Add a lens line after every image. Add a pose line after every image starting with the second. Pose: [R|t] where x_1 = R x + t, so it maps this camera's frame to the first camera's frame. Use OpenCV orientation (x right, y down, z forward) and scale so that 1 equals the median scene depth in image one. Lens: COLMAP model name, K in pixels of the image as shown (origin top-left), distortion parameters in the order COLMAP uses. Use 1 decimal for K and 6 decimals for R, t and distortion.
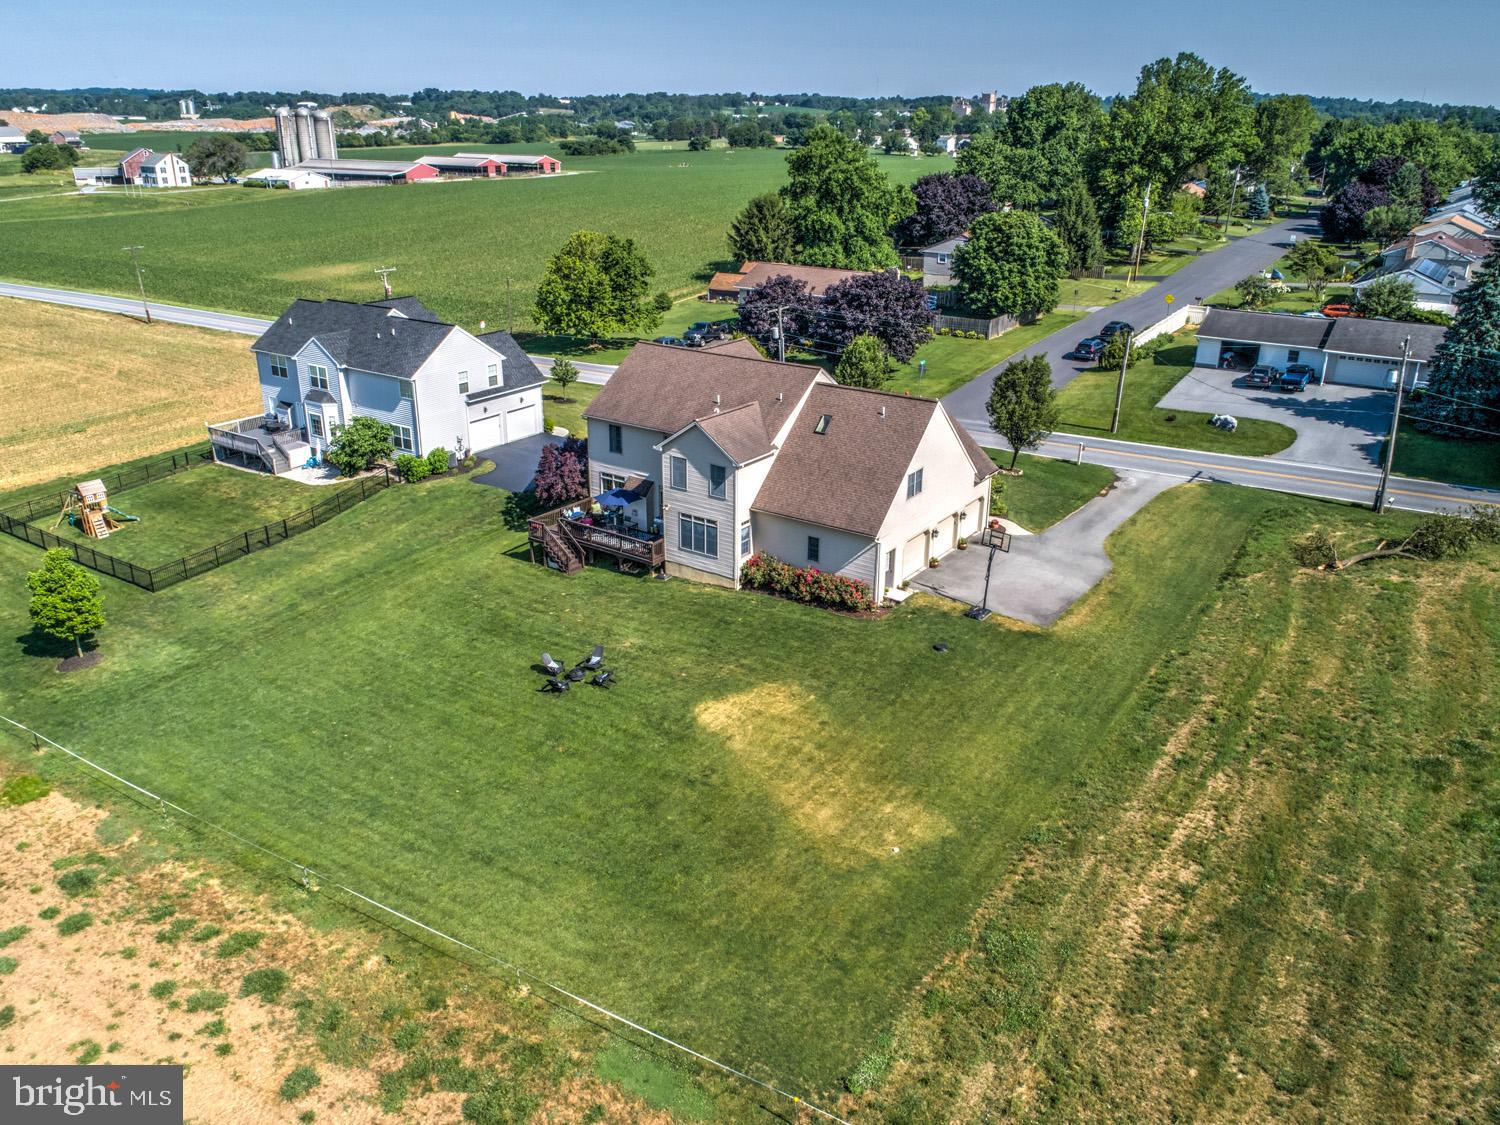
lens RADIAL K [[1133.7, 0, 750.9], [0, 1133.7, 564.3], [0, 0, 1]] dist [-0.019110, 0.008942]
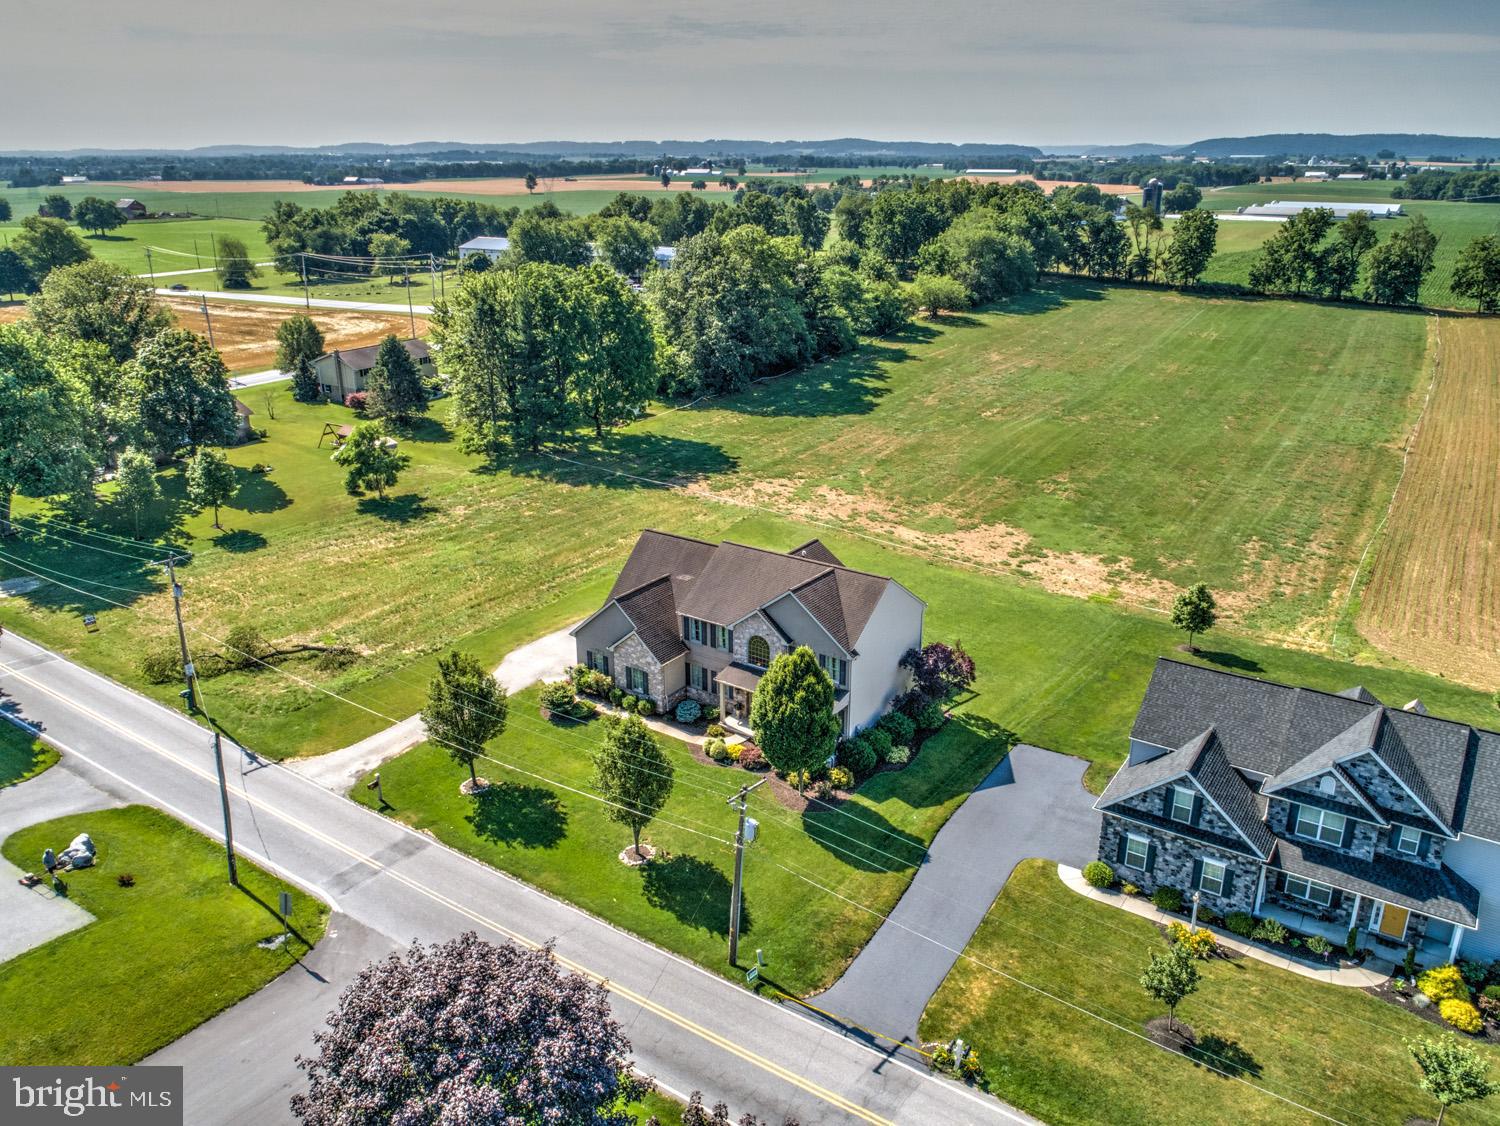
lens RADIAL K [[1139.6, 0, 751.8], [0, 1139.6, 563.7], [0, 0, 1]] dist [-0.019589, 0.007098]
pose [[-0.999959, -0.007805, -0.004624, 0.034702], [-0.008902, 0.745826, 0.666081, -0.941159], [-0.001750, 0.666095, -0.745865, 1.854209]]
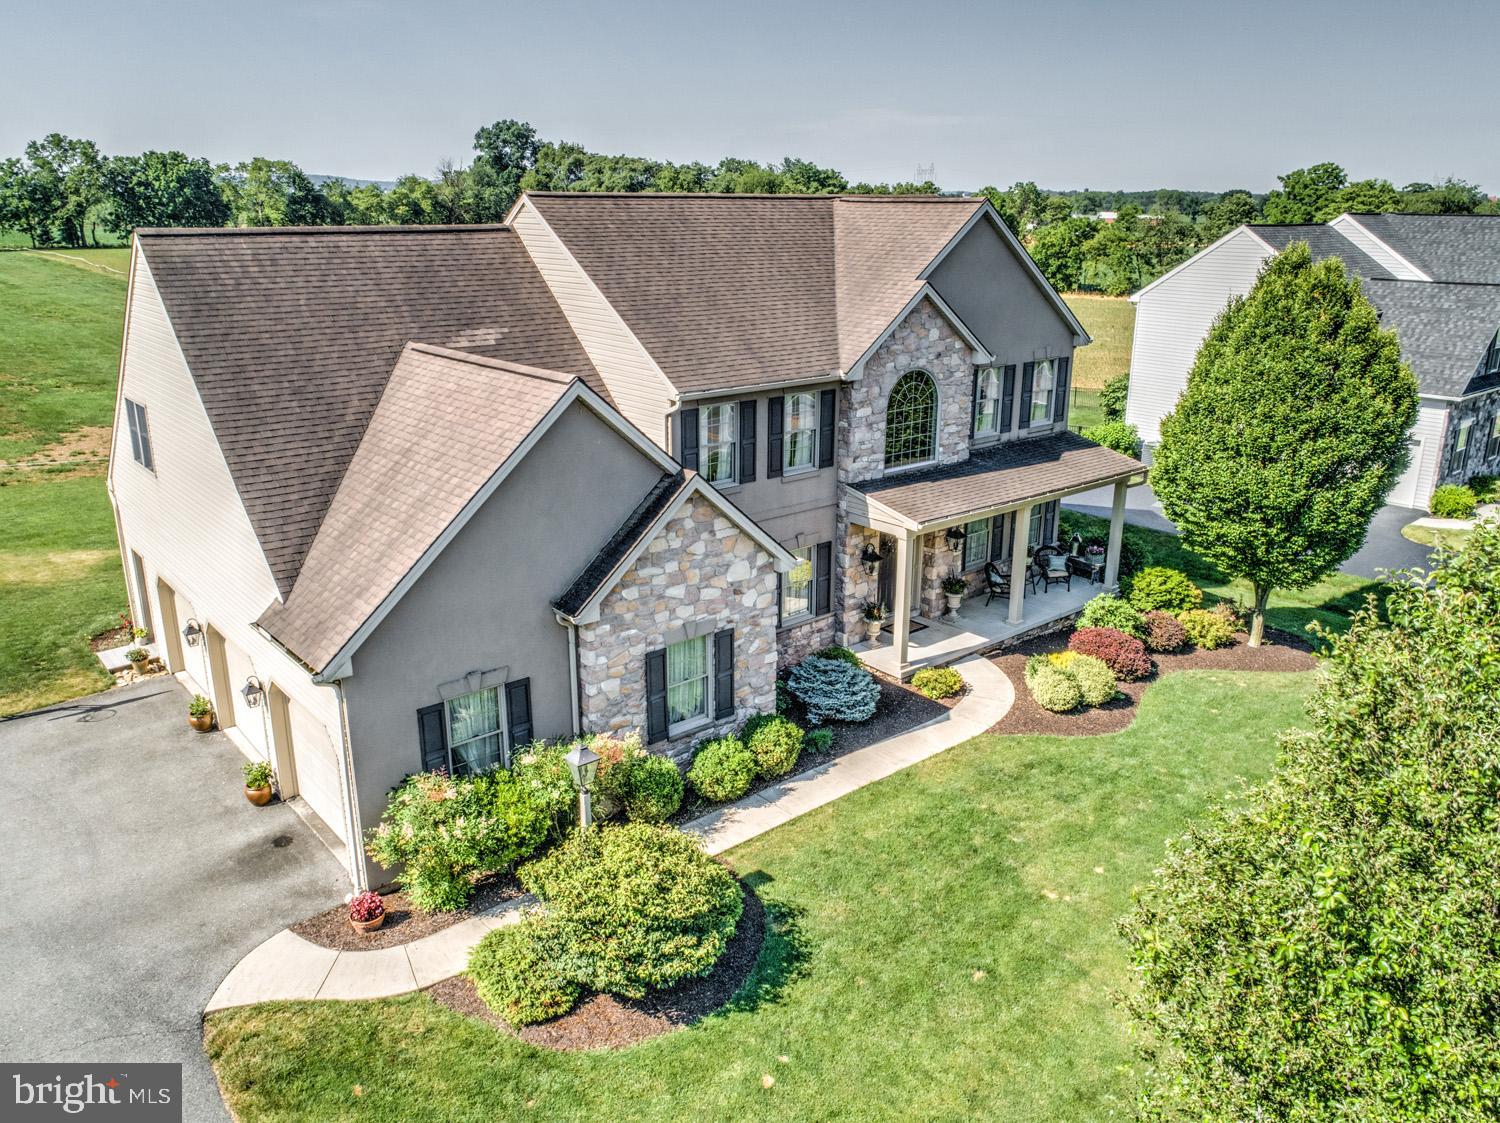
lens RADIAL K [[1134.5, 0, 752.3], [0, 1134.5, 565.0], [0, 0, 1]] dist [-0.020217, 0.009533]
pose [[-0.257540, 0.287444, -0.922523, 0.405148], [-0.364881, 0.855111, 0.368303, -0.221619], [0.894726, 0.431464, -0.115343, 1.104358]]
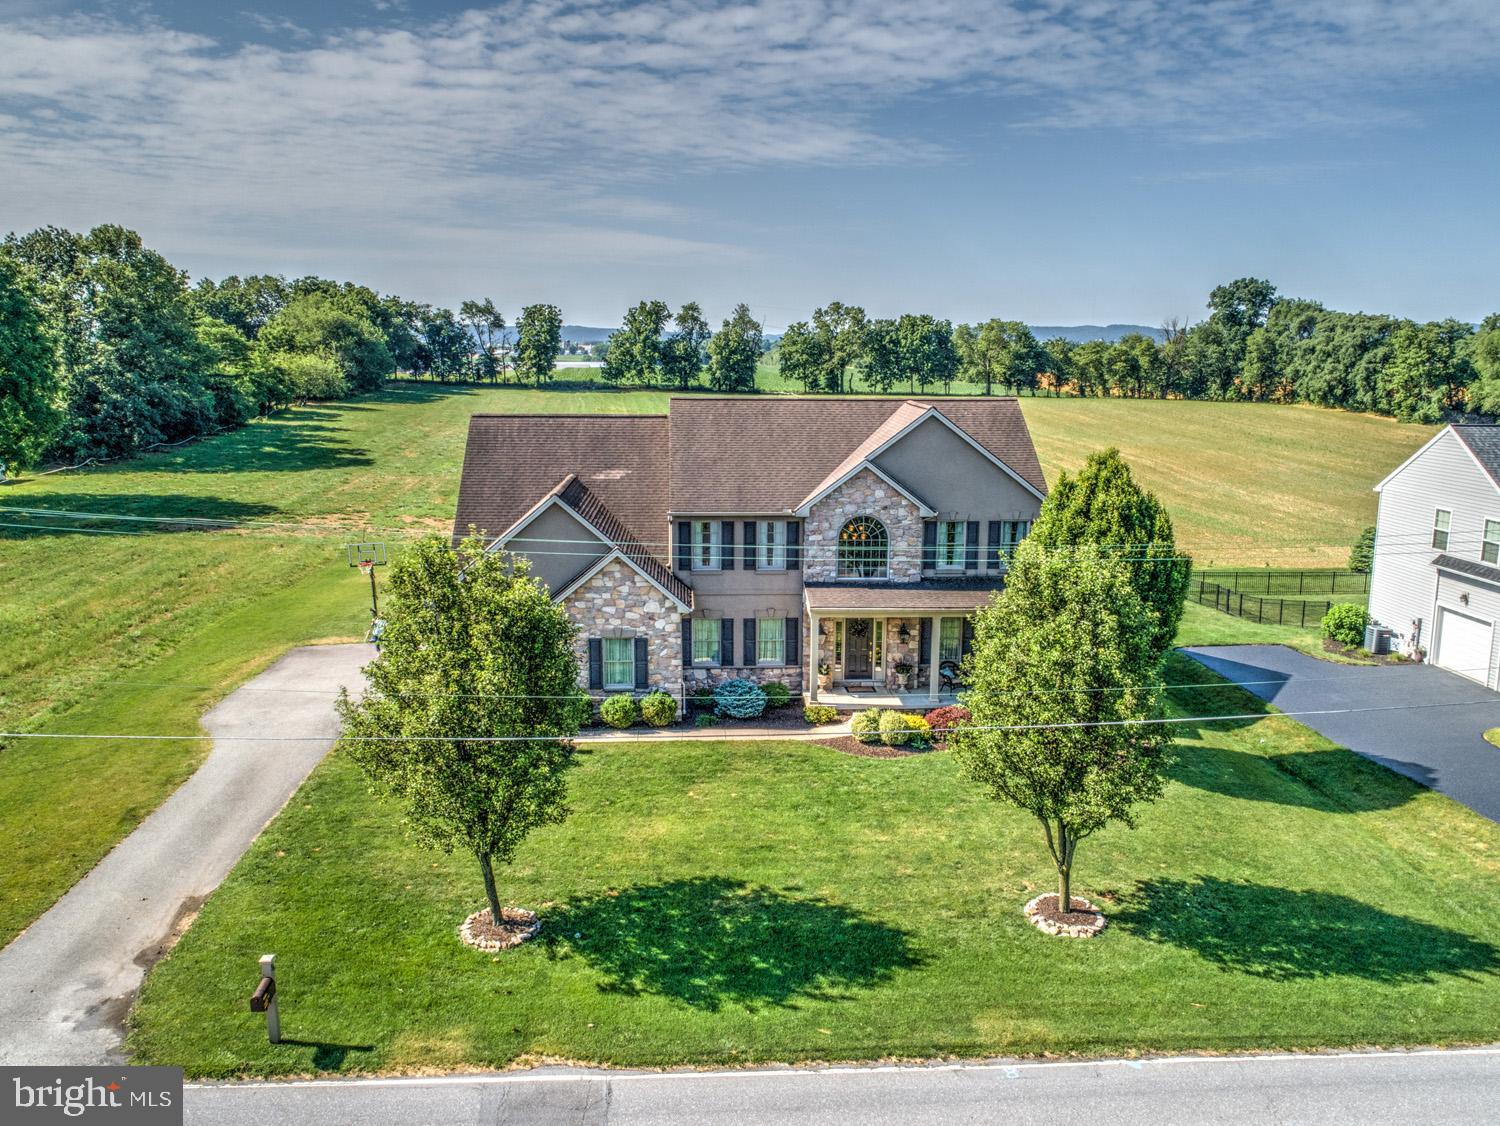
lens RADIAL K [[1190.3, 0, 750.1], [0, 1190.3, 563.7], [0, 0, 1]] dist [-0.021062, 0.010212]
pose [[-0.789928, 0.098548, -0.605229, 0.438906], [-0.238604, 0.859818, 0.451422, -0.397079], [0.564873, 0.501001, -0.655680, 1.459563]]
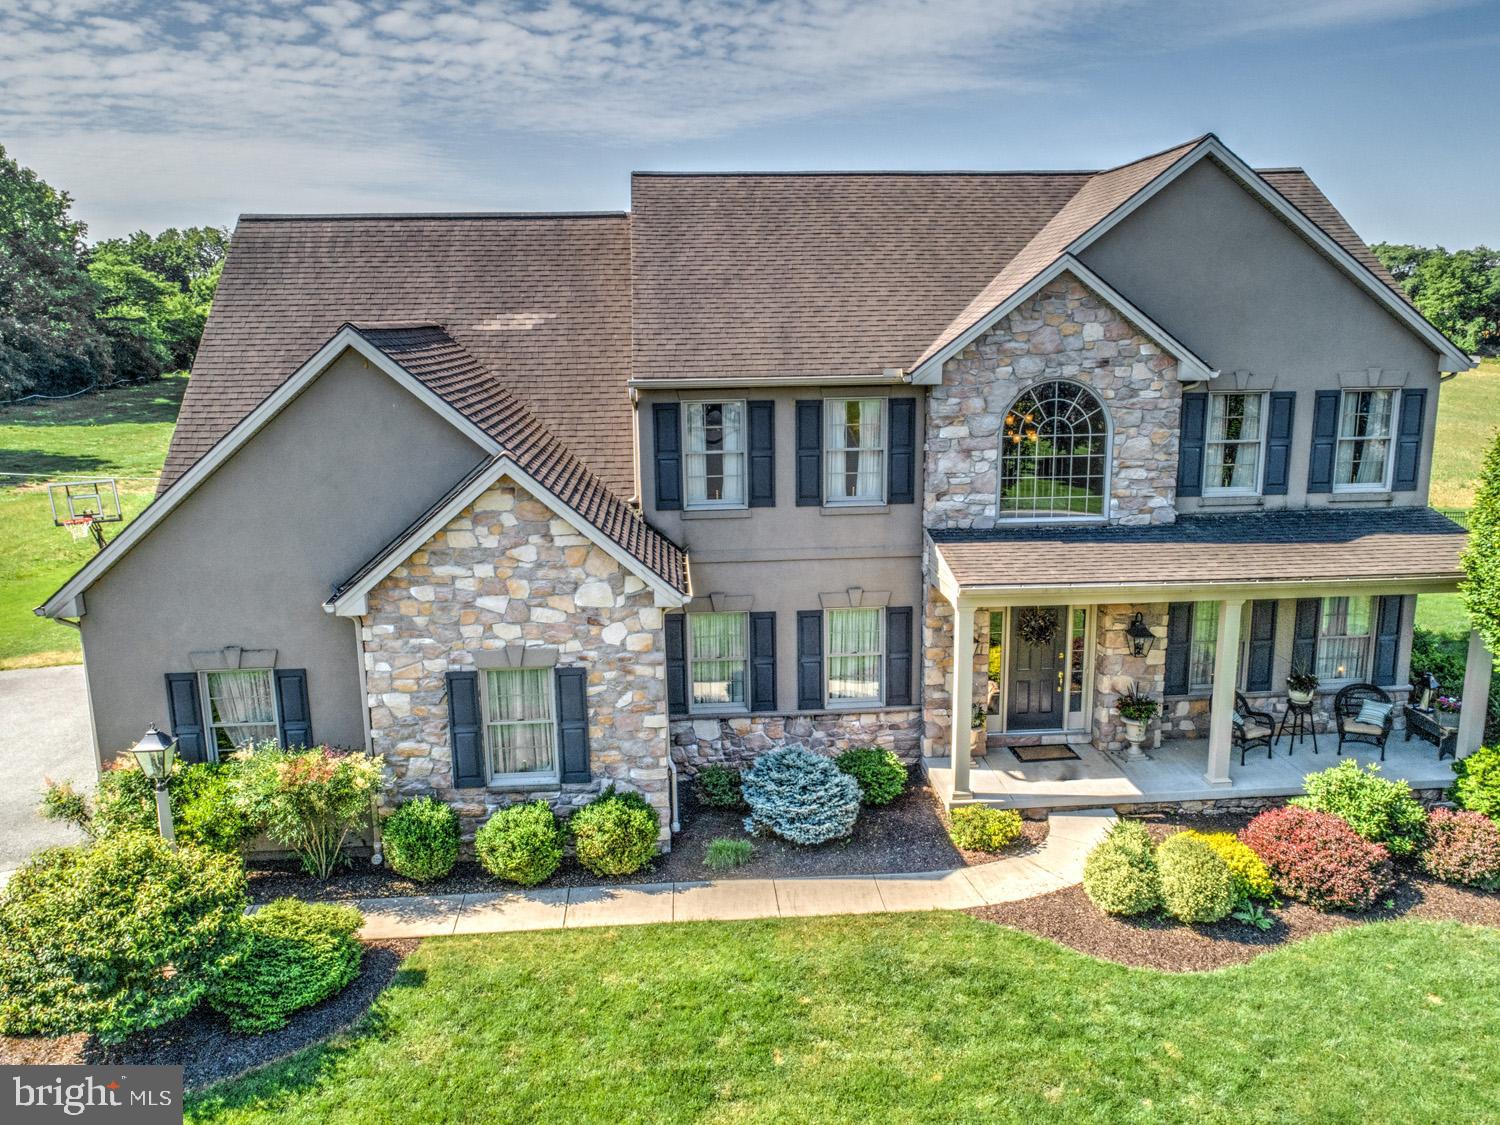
lens RADIAL K [[1169.7, 0, 750.9], [0, 1169.7, 565.6], [0, 0, 1]] dist [-0.016882, 0.003084]
pose [[-0.777692, 0.136113, -0.613733, 0.251872], [-0.225756, 0.850685, 0.474731, -0.234405], [0.586711, 0.507748, -0.630843, 1.233501]]
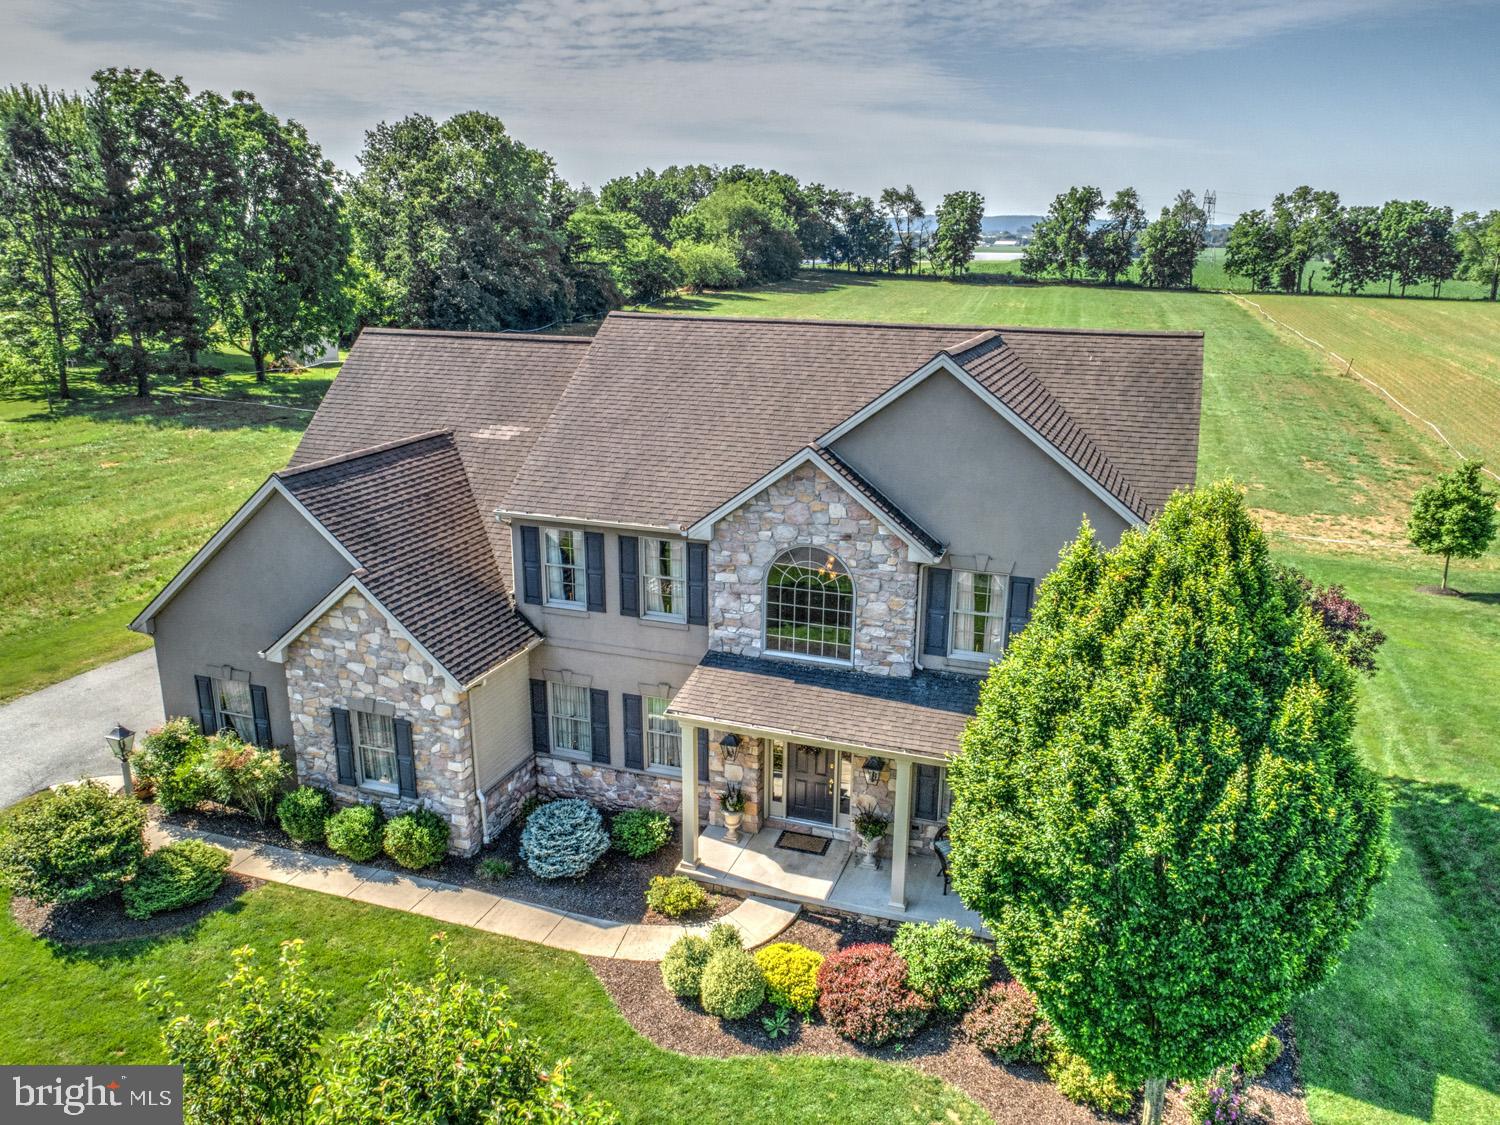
lens RADIAL K [[1136.0, 0, 750.0], [0, 1136.0, 567.1], [0, 0, 1]] dist [-0.019378, 0.010381]
pose [[-0.965225, 0.058789, -0.254725, 0.119407], [-0.111455, 0.788849, 0.604397, -0.342401], [0.236471, 0.611769, -0.754864, 1.319268]]
